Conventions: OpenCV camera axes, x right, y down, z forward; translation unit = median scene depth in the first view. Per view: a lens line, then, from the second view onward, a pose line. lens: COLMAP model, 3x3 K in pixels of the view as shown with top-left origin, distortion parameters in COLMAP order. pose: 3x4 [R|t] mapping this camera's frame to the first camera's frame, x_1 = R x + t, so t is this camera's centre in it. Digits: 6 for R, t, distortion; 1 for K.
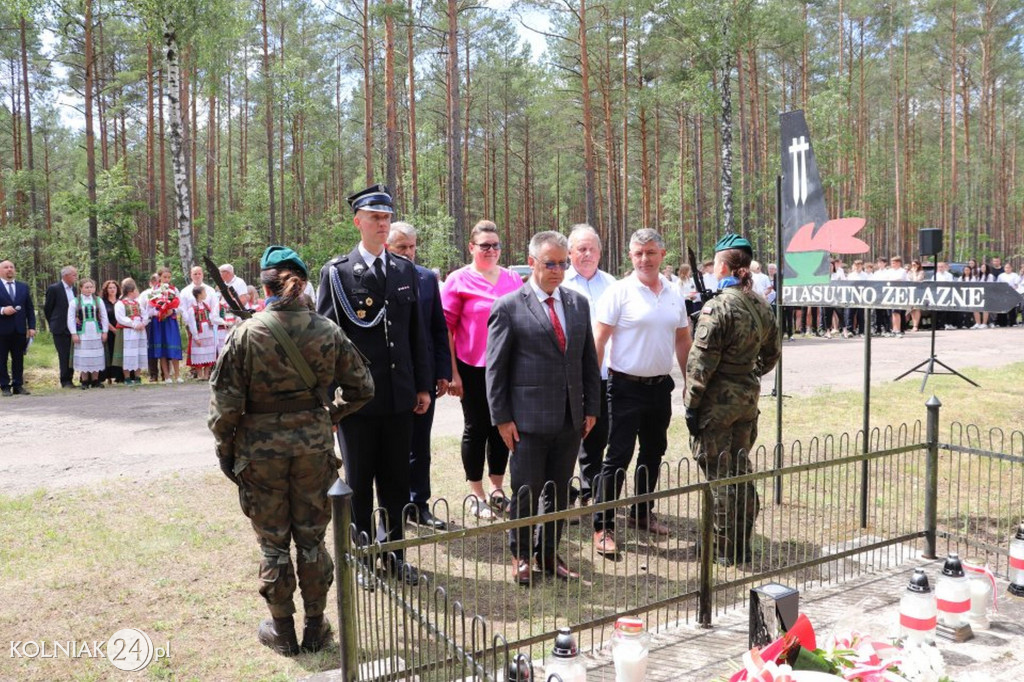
lens RADIAL K [[844.1, 0, 516.6], [0, 844.1, 335.0], [0, 0, 1]] dist [-0.170055, 0.148395]
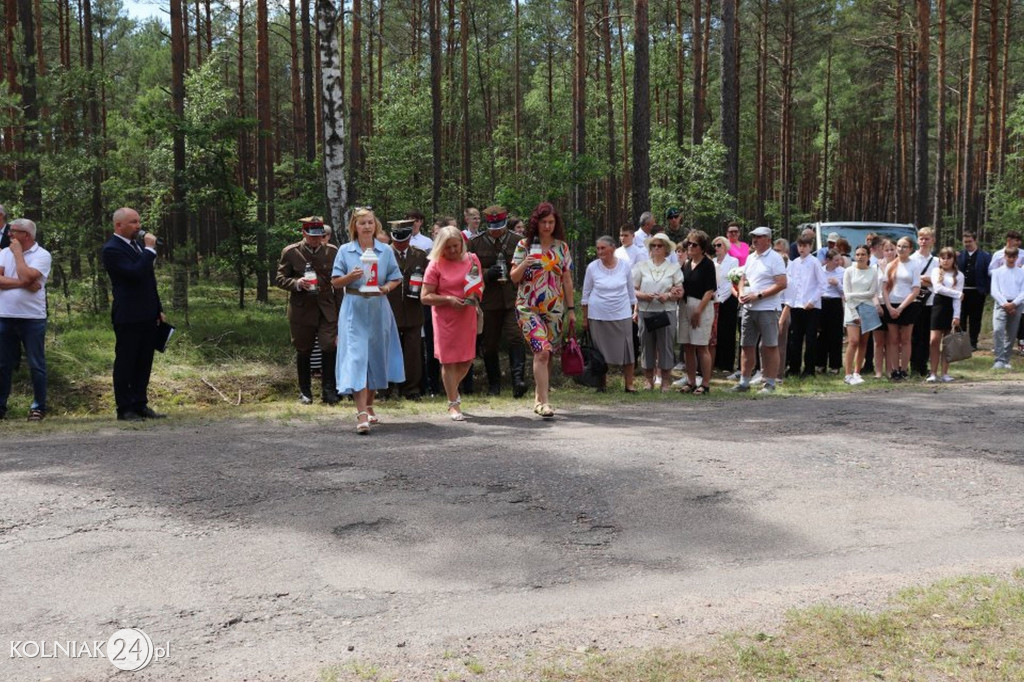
lens RADIAL K [[1169.1, 0, 519.6], [0, 1169.1, 340.9], [0, 0, 1]] dist [-0.008253, 0.000000]
pose [[0.984450, 0.029429, -0.173185, -0.341275], [-0.025752, 0.999393, 0.023441, -0.035463], [0.173770, -0.018616, 0.984610, 0.431368]]
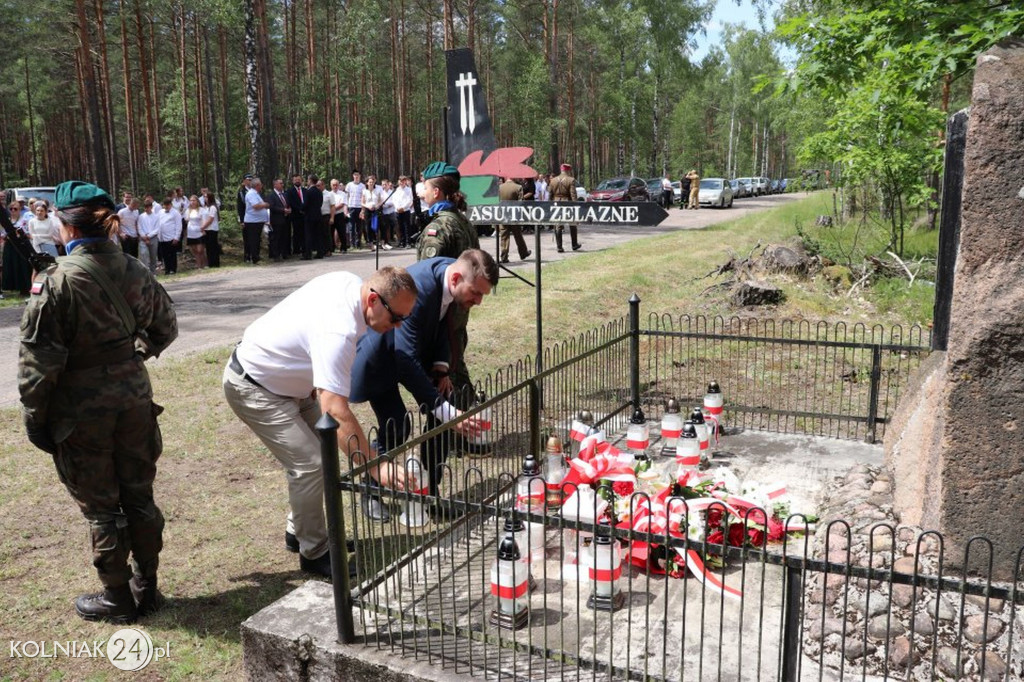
lens RADIAL K [[844.1, 0, 518.4], [0, 844.1, 339.1], [0, 0, 1]] dist [-0.170055, 0.148395]
pose [[0.826215, -0.102872, 0.553882, -0.261010], [0.043673, 0.991923, 0.119082, -0.013822], [-0.561659, -0.074198, 0.824035, 0.008197]]
